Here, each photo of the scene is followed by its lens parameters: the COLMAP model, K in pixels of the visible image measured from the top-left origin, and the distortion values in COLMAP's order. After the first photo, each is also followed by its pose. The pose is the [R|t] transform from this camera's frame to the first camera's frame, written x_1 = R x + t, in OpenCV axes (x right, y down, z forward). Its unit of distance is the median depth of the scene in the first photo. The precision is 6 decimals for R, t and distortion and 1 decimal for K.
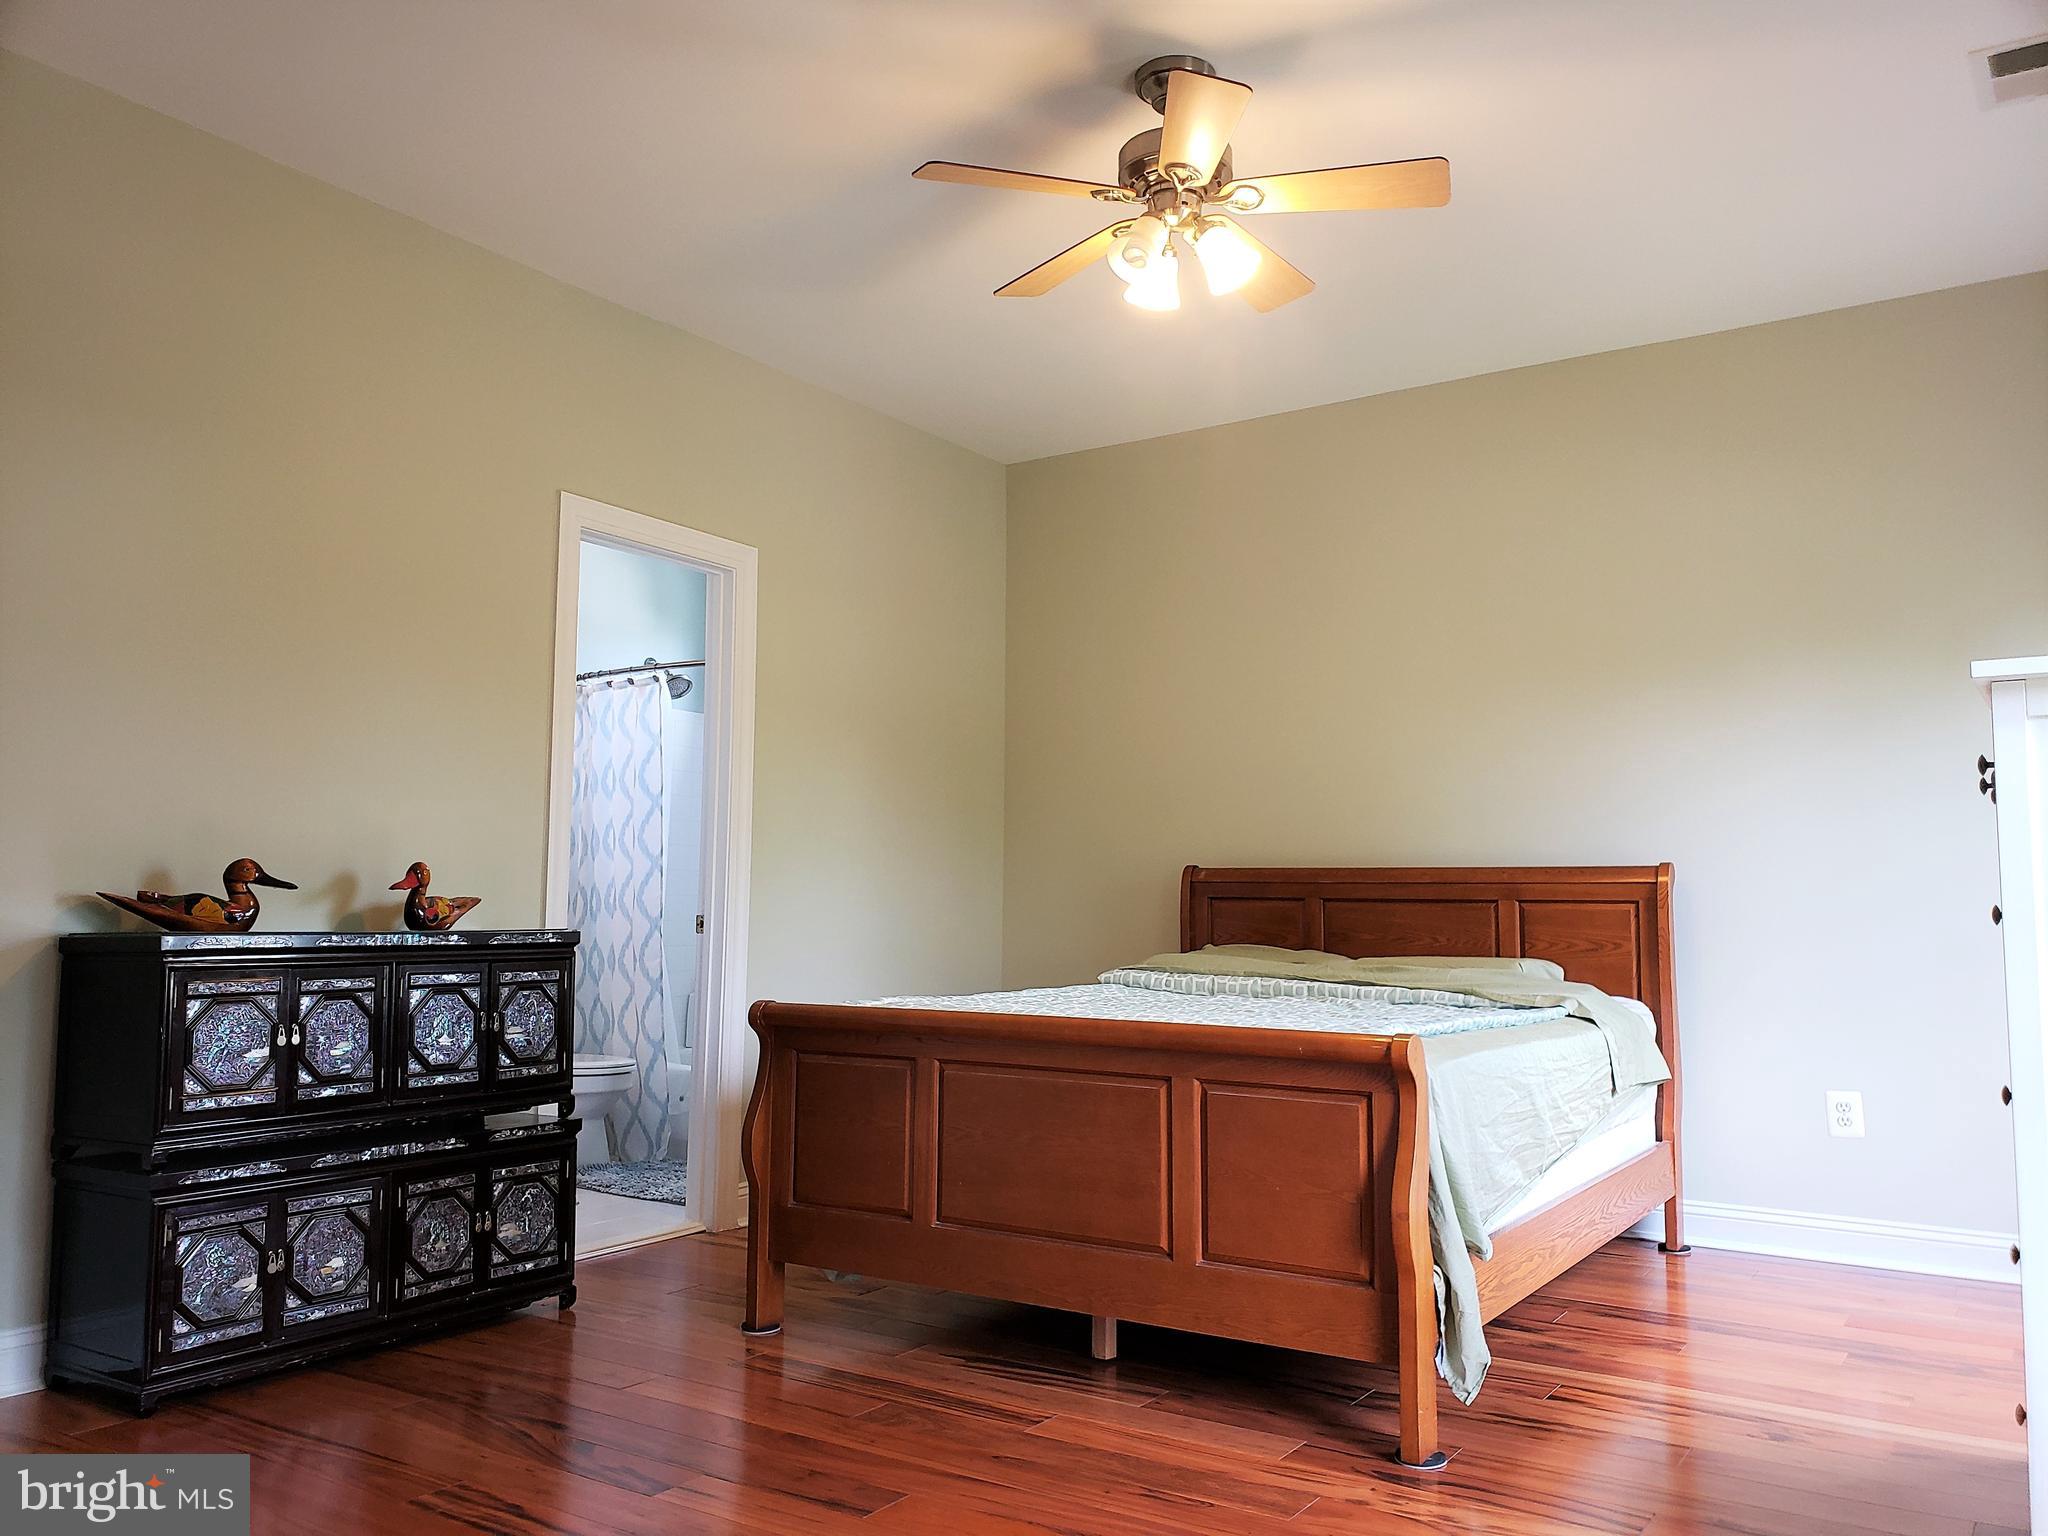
lens RADIAL K [[1605.9, 0, 1030.6], [0, 1605.9, 768.1], [0, 0, 1]] dist [0.070395, -0.018195]
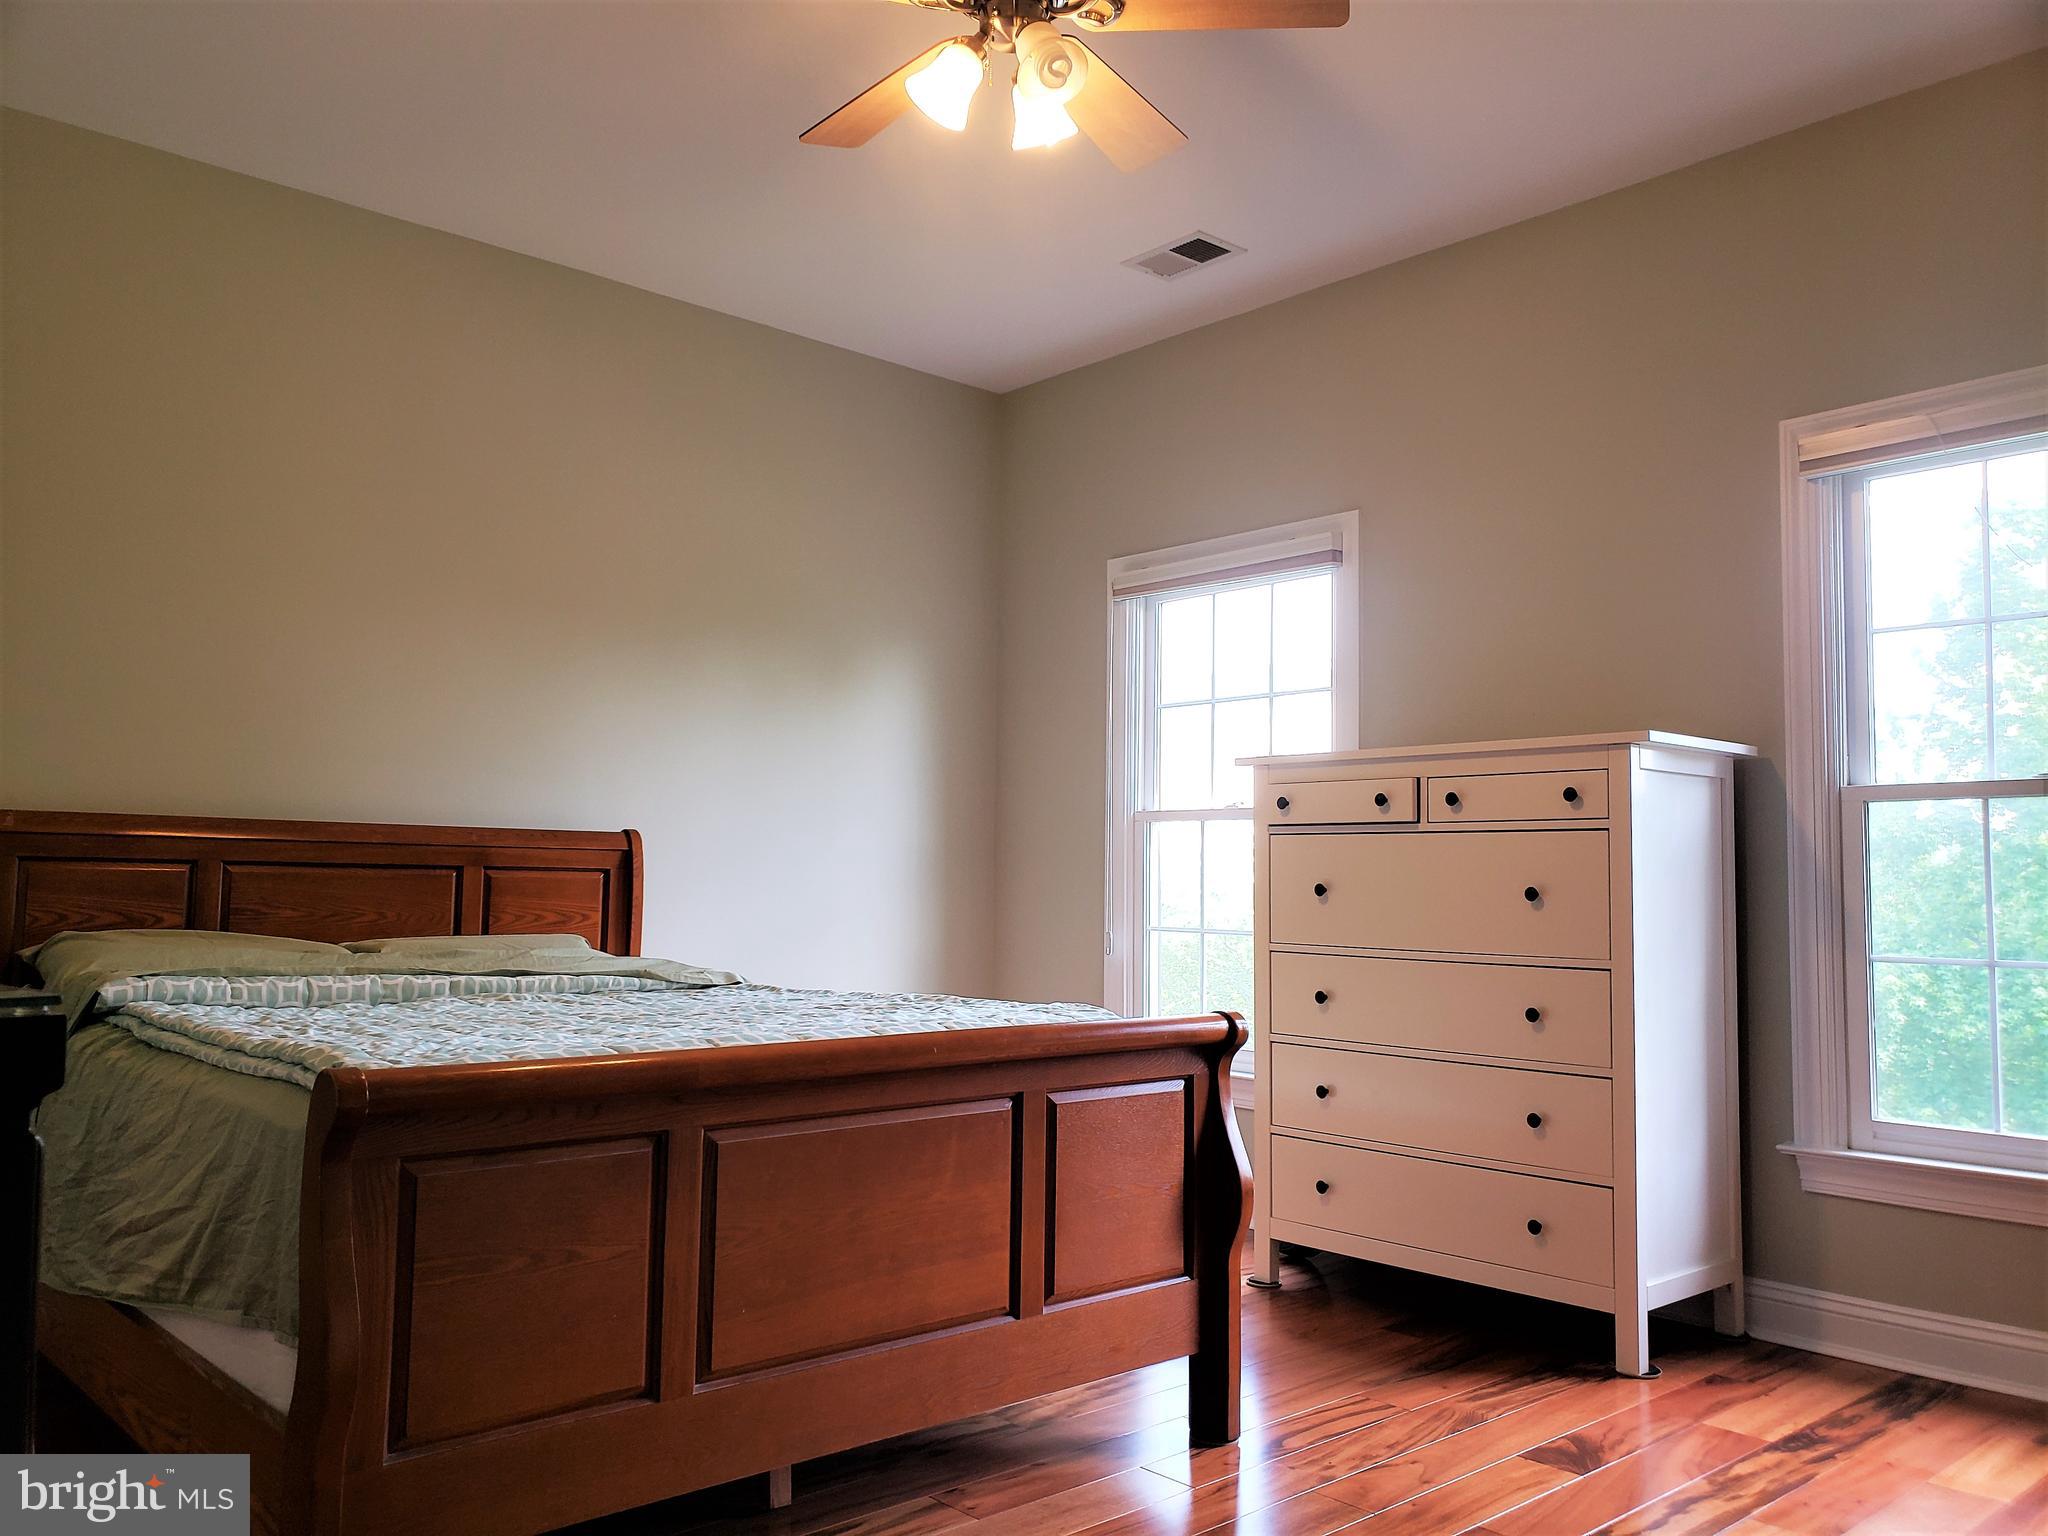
lens RADIAL K [[1605.9, 0, 1009.4], [0, 1605.9, 765.5], [0, 0, 1]] dist [0.070395, -0.018195]
pose [[0.257727, 0.068869, 0.963760, -0.552015], [-0.096430, 0.994310, -0.045265, 0.049121], [-0.961394, -0.081269, 0.262901, 0.621647]]
